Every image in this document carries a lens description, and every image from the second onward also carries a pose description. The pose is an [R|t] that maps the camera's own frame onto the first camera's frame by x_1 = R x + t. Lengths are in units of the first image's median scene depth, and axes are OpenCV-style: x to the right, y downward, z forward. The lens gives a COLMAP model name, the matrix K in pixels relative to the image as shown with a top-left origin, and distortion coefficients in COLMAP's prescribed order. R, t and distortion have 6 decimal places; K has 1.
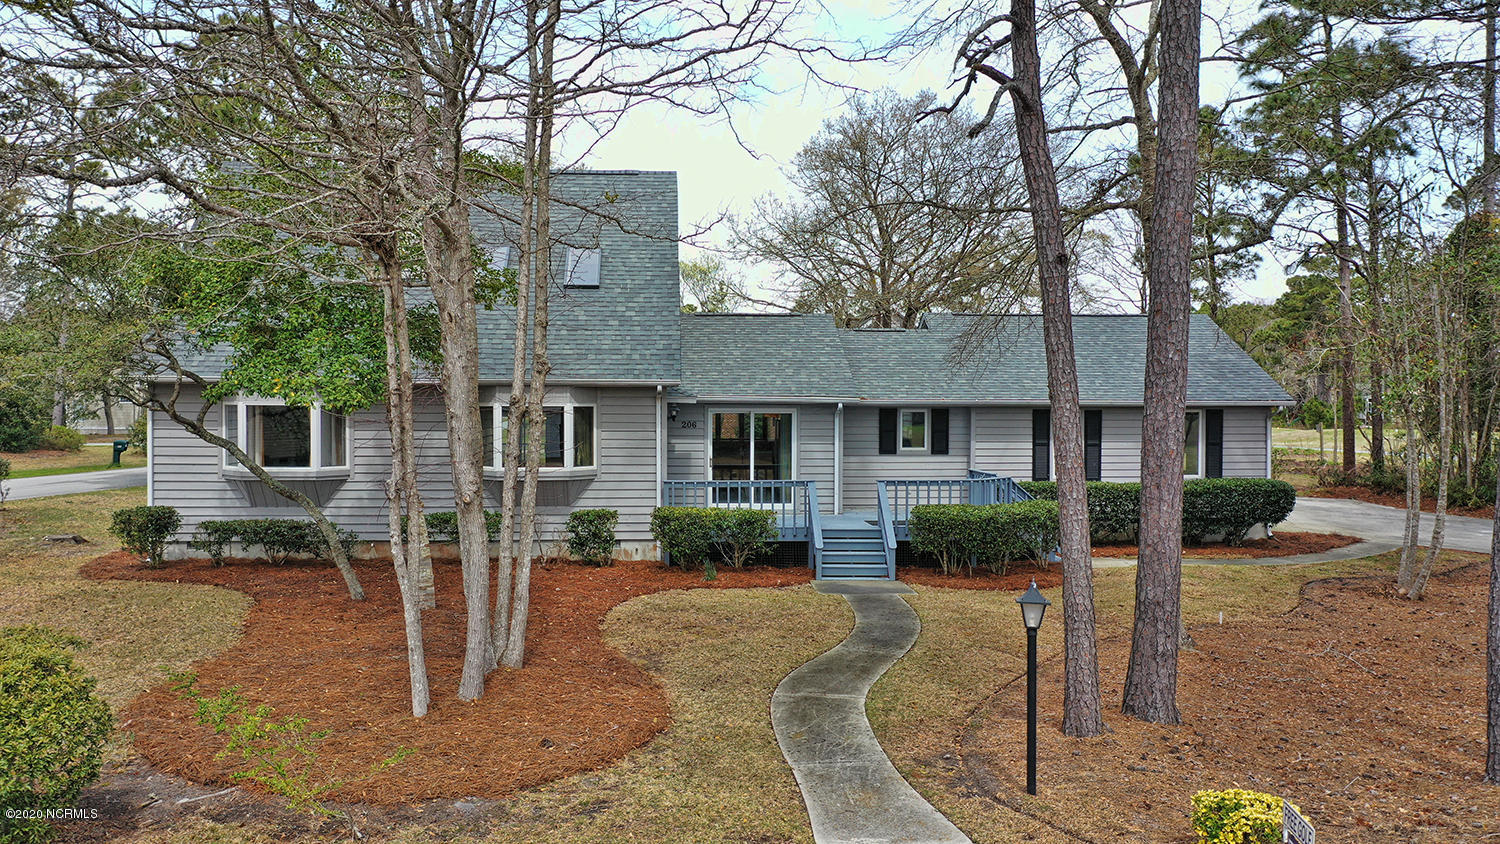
lens RADIAL K [[1202.9, 0, 751.0], [0, 1202.9, 417.0], [0, 0, 1]] dist [-0.008982, -0.001735]
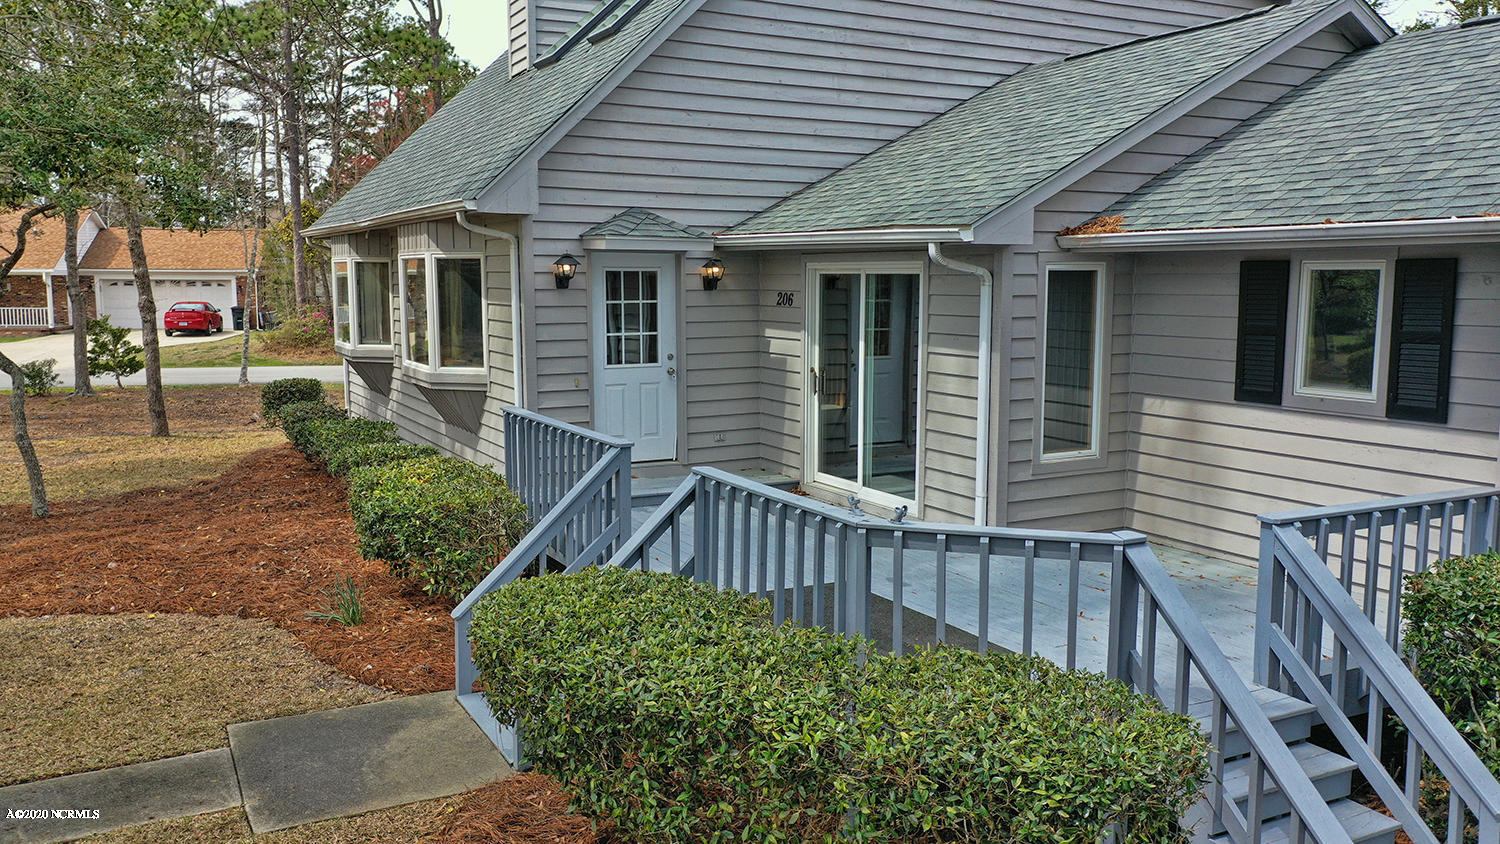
lens RADIAL K [[1202.9, 0, 751.2], [0, 1202.9, 421.2], [0, 0, 1]] dist [-0.008982, -0.001735]
pose [[0.417780, 0.104185, -0.902555, 0.376983], [-0.019896, 0.994214, 0.105556, 0.004321], [0.908330, -0.026142, 0.417436, 0.789164]]
